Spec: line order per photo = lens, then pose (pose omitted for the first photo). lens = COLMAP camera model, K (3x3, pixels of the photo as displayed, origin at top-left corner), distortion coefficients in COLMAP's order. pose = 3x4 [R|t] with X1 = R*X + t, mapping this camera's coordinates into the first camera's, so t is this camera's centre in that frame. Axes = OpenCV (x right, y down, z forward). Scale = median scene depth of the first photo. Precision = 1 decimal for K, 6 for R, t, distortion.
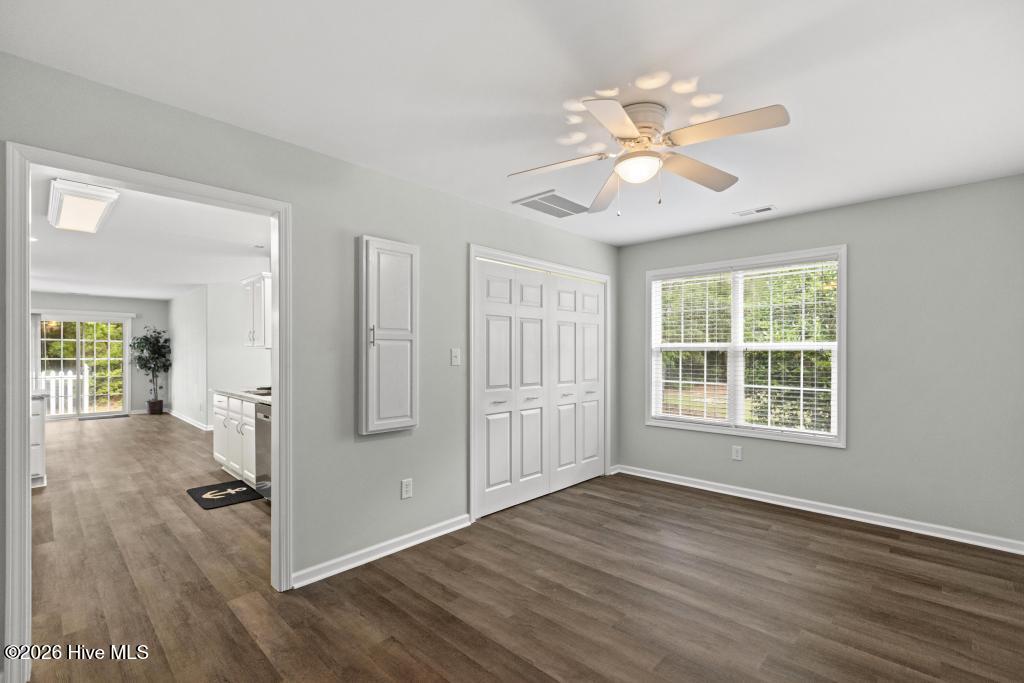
lens RADIAL K [[456.8, 0, 518.7], [0, 456.8, 350.0], [0, 0, 1]] dist [0.002944, -0.001473]
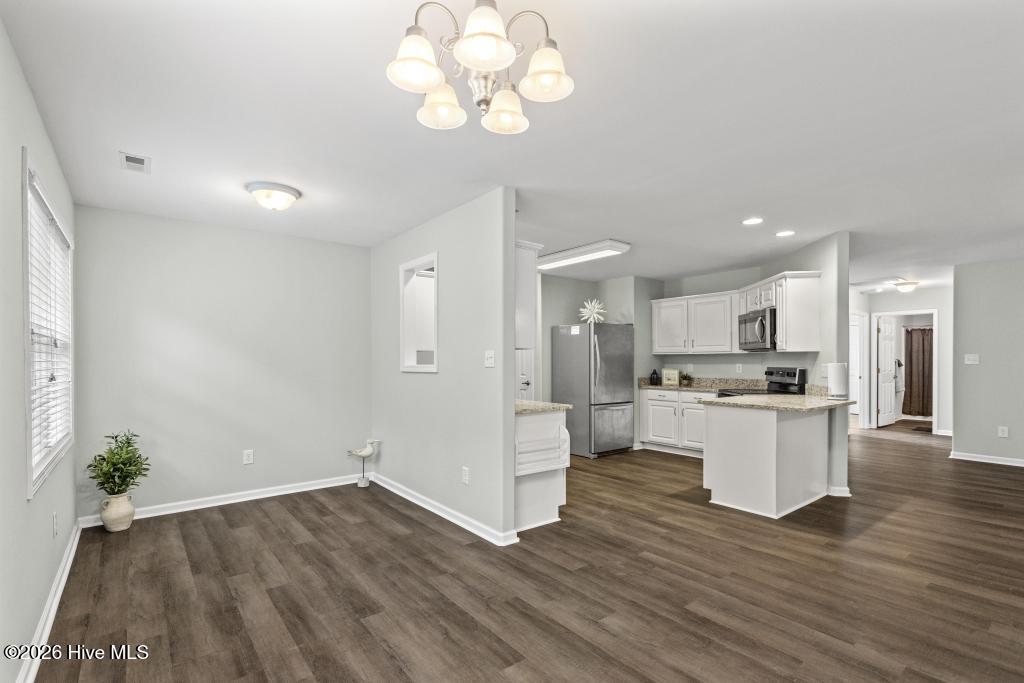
lens RADIAL K [[476.2, 0, 518.5], [0, 476.2, 359.8], [0, 0, 1]] dist [0.001933, -0.001609]
pose [[-0.991520, 0.006489, 0.129795, -1.045309], [0.006274, 0.999978, -0.002066, 0.017733], [-0.129805, -0.001234, -0.991539, 2.676262]]
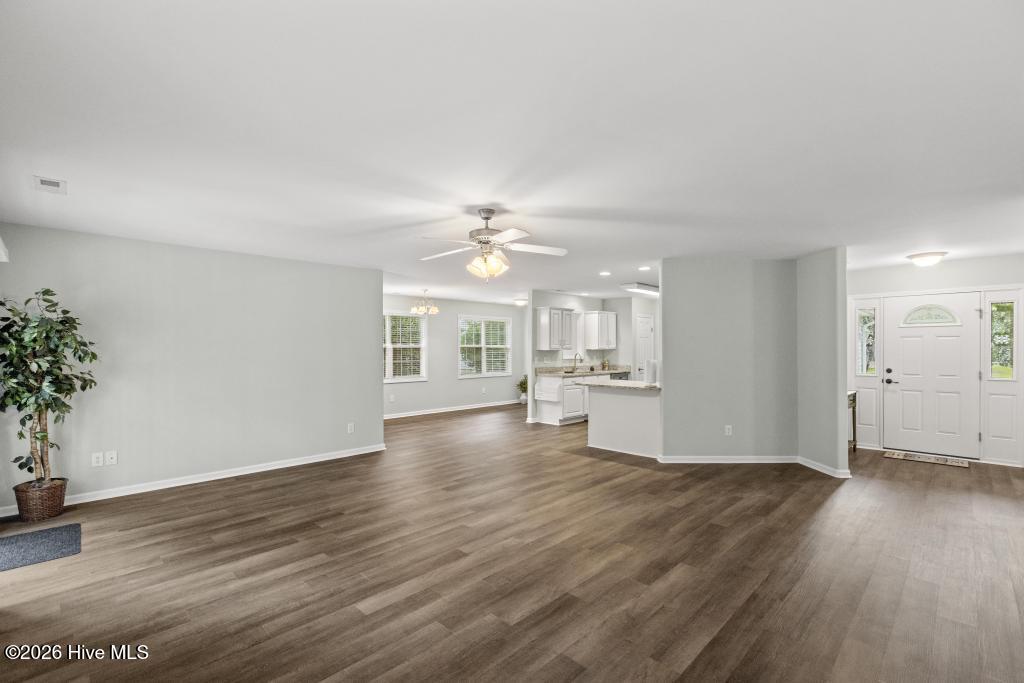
lens RADIAL K [[456.8, 0, 513.0], [0, 456.8, 349.4], [0, 0, 1]] dist [0.002944, -0.001473]
pose [[0.018597, 0.003089, 0.999822, -3.458415], [0.000227, 0.999995, -0.003094, -0.003840], [-0.999827, 0.000284, 0.018597, 1.738197]]
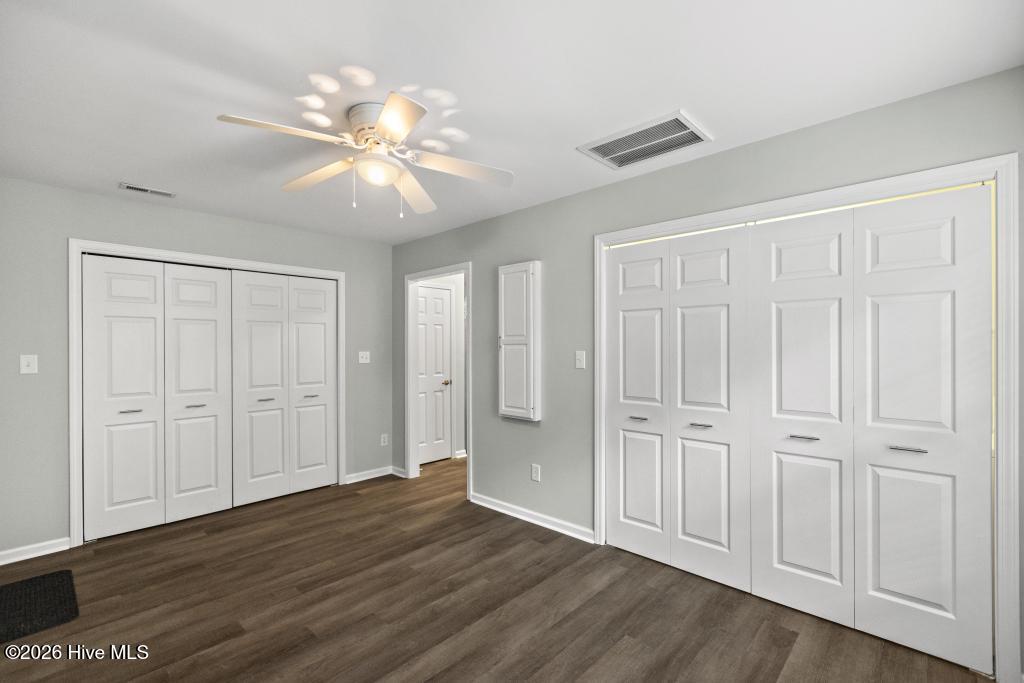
lens RADIAL K [[456.8, 0, 514.5], [0, 456.8, 345.8], [0, 0, 1]] dist [0.002944, -0.001473]
pose [[-0.001258, -0.002410, -0.999996, 0.840415], [0.008029, 0.999965, -0.002420, -0.013183], [0.999967, -0.008032, -0.001238, 0.877597]]
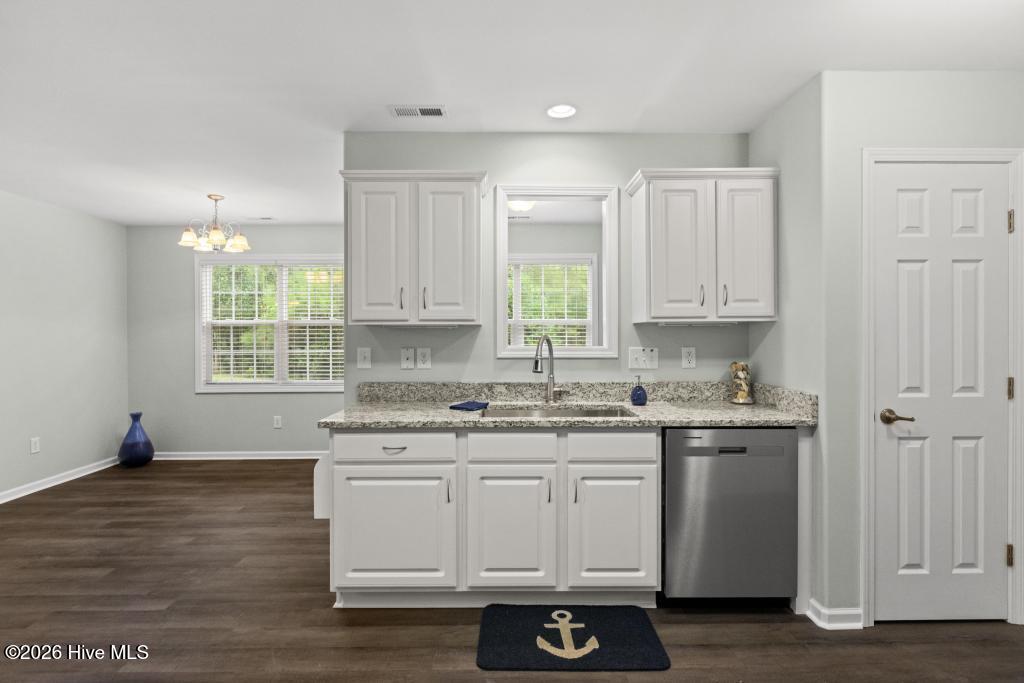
lens RADIAL K [[511.0, 0, 507.0], [0, 511.0, 336.2], [0, 0, 1]] dist [0.004368, -0.003643]
pose [[0.719100, -0.002245, 0.694903, -1.325028], [-0.000156, 0.999994, 0.003392, 0.006040], [-0.694907, -0.002547, 0.719095, 0.838820]]
